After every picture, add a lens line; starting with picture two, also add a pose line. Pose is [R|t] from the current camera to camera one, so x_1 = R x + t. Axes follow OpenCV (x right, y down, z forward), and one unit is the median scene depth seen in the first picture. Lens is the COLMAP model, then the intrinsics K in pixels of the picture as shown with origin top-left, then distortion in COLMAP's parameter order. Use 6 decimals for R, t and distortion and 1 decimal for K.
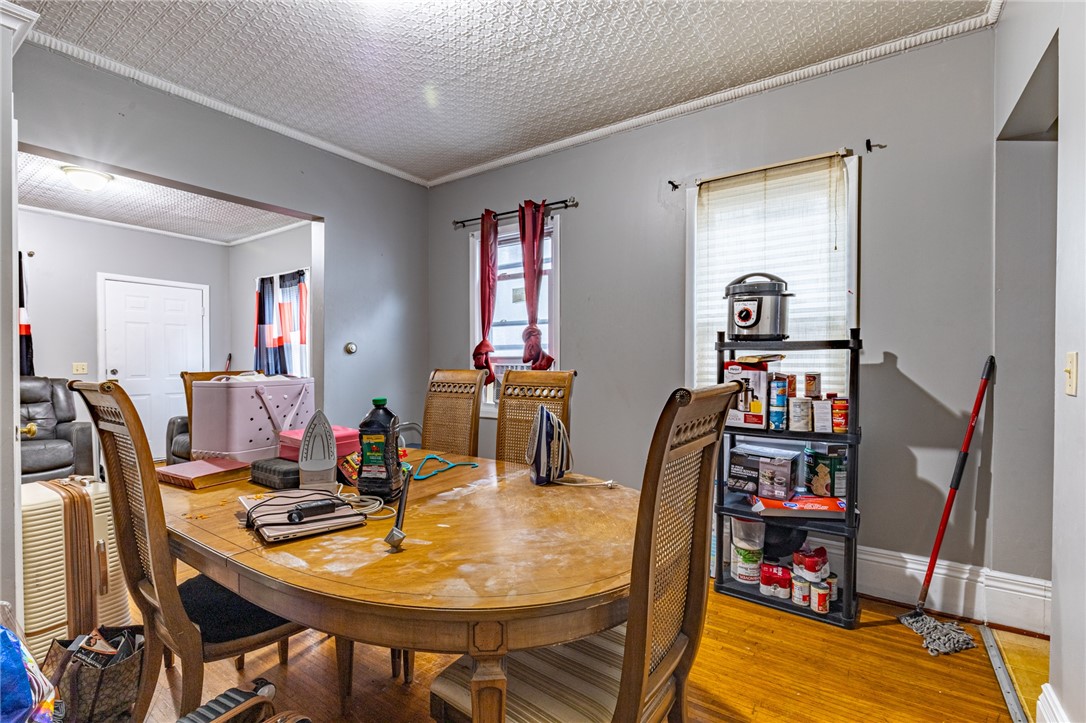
lens RADIAL K [[493.7, 0, 546.6], [0, 493.7, 359.1], [0, 0, 1]] dist [0.013739, -0.000451]
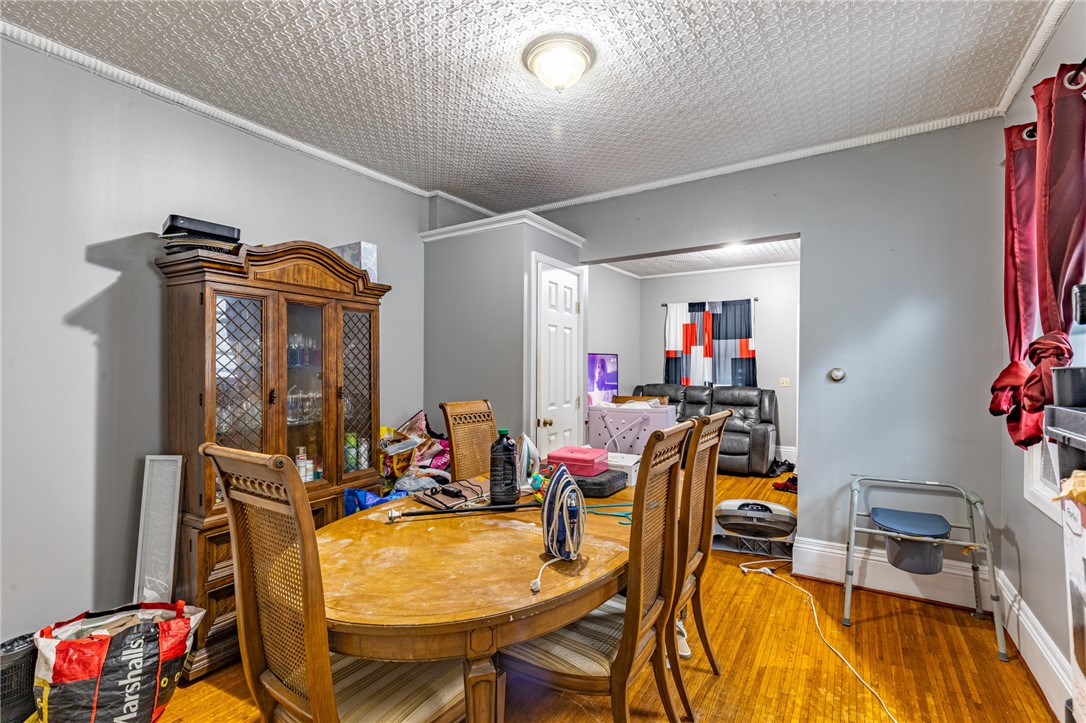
lens RADIAL K [[493.7, 0, 544.0], [0, 493.7, 362.0], [0, 0, 1]] dist [0.013739, -0.000451]
pose [[0.030094, -0.001837, -0.999545, 0.451213], [0.000811, 0.999998, -0.001813, -0.045015], [0.999547, -0.000756, 0.030095, 0.498888]]
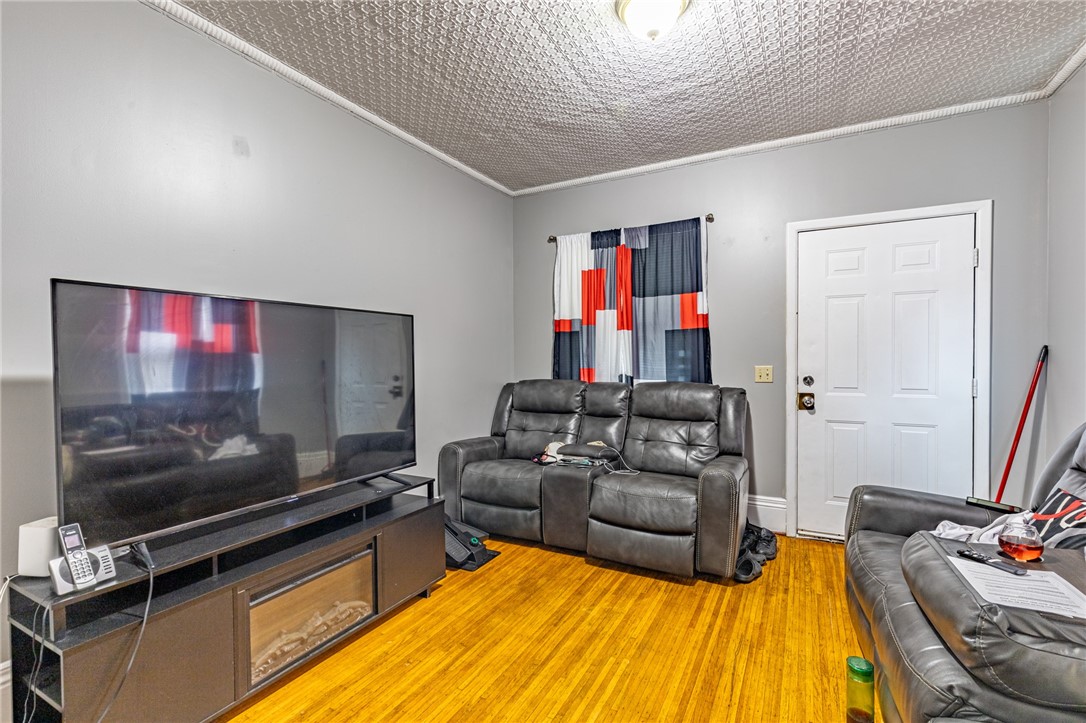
lens RADIAL K [[493.7, 0, 542.8], [0, 493.7, 362.6], [0, 0, 1]] dist [0.013739, -0.000451]
pose [[0.102548, 0.007869, -0.994697, -0.442996], [0.010290, 0.999907, 0.008971, -0.007659], [0.994675, -0.011156, 0.102457, 0.920064]]
